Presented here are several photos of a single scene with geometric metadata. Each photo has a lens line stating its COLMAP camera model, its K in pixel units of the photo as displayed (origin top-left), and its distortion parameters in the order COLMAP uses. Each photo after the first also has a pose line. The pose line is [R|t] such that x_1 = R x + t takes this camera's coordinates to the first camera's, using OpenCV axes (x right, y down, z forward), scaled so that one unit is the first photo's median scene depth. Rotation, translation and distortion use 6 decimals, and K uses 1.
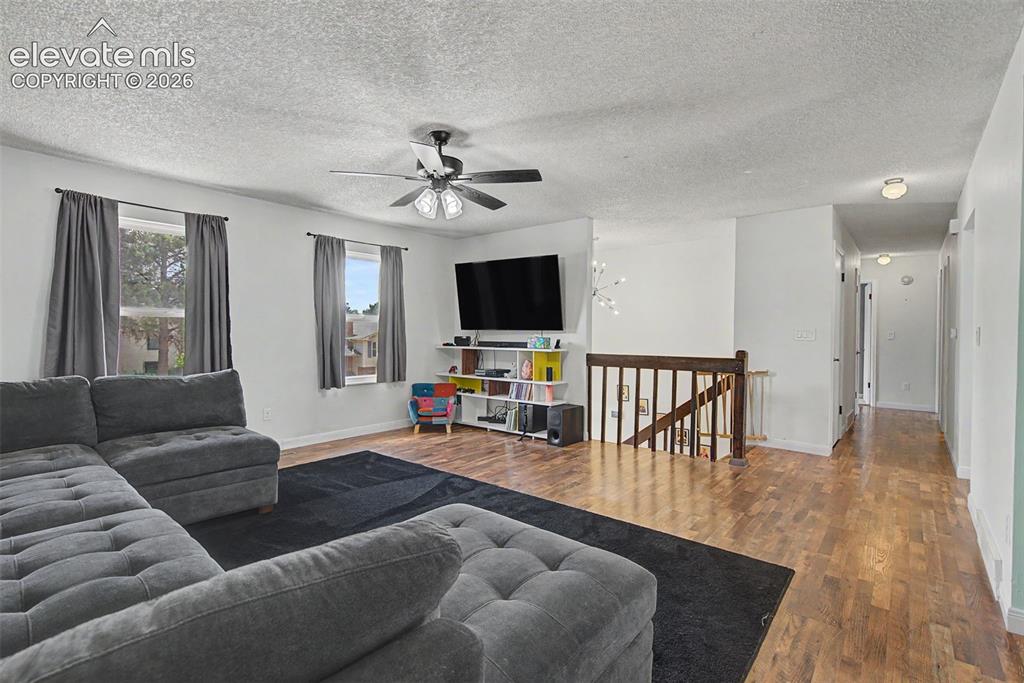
lens RADIAL K [[479.3, 0, 503.6], [0, 479.3, 340.3], [0, 0, 1]] dist [-0.004132, -0.000001]
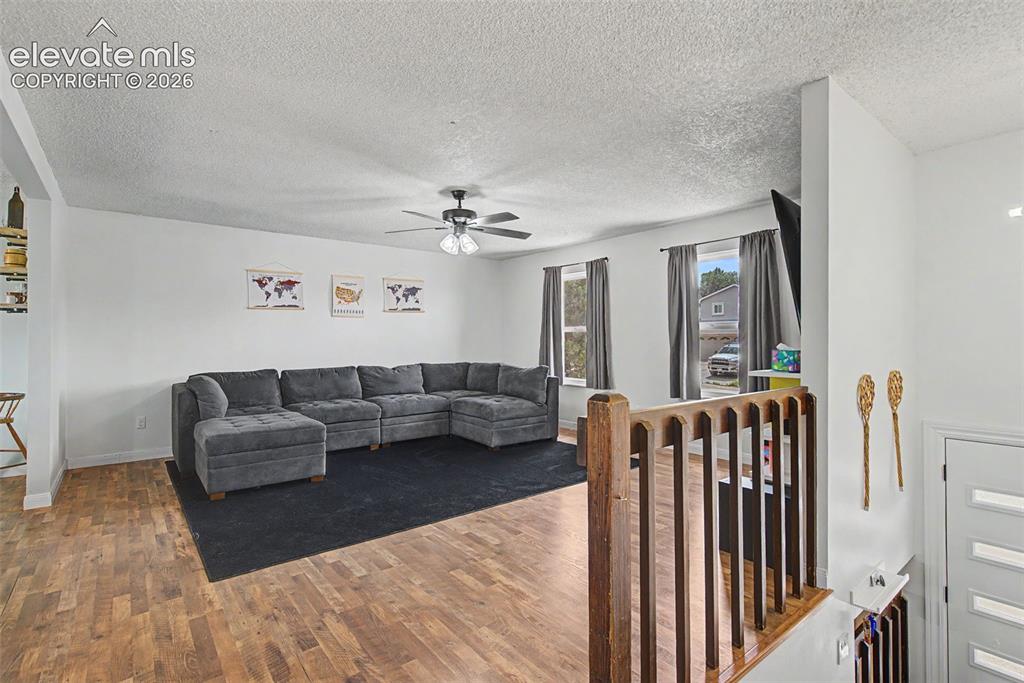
lens RADIAL K [[484.3, 0, 512.0], [0, 484.3, 341.5], [0, 0, 1]] dist [0.000634, 0.000109]
pose [[-0.188958, -0.002163, -0.981983, 0.675893], [-0.015318, 0.999882, 0.000745, -0.011725], [0.981866, 0.015183, -0.188969, 0.821681]]
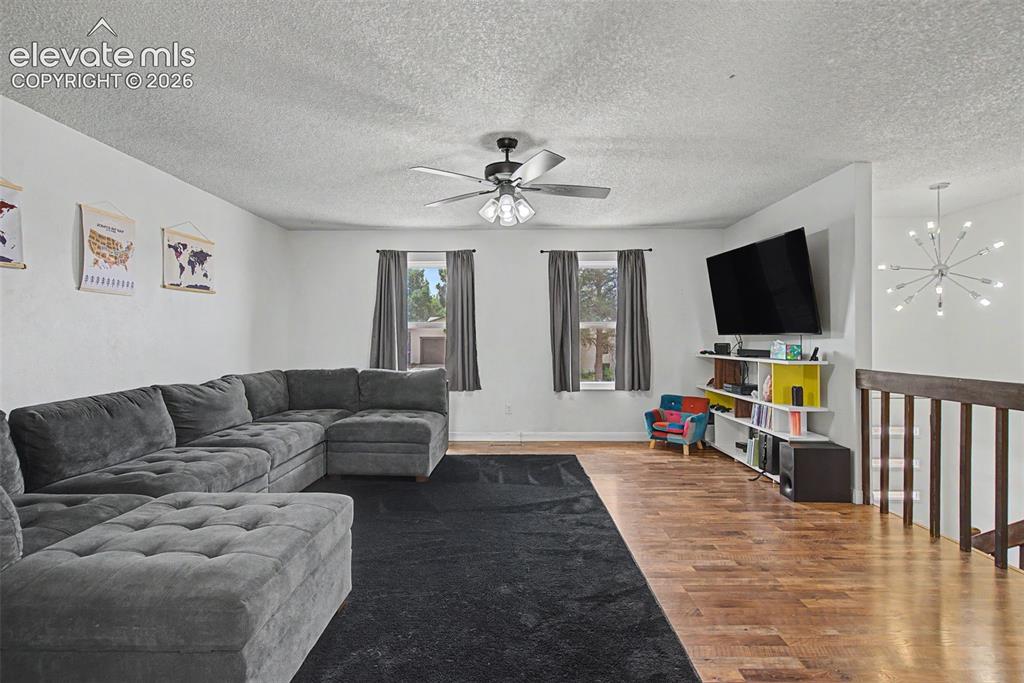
lens RADIAL K [[471.9, 0, 508.1], [0, 471.9, 335.9], [0, 0, 1]] dist [-0.003118, -0.000089]
pose [[0.637638, -0.011599, -0.770249, 0.365450], [-0.006669, 0.999766, -0.020576, -0.001561], [0.770307, 0.018257, 0.637411, 0.222802]]
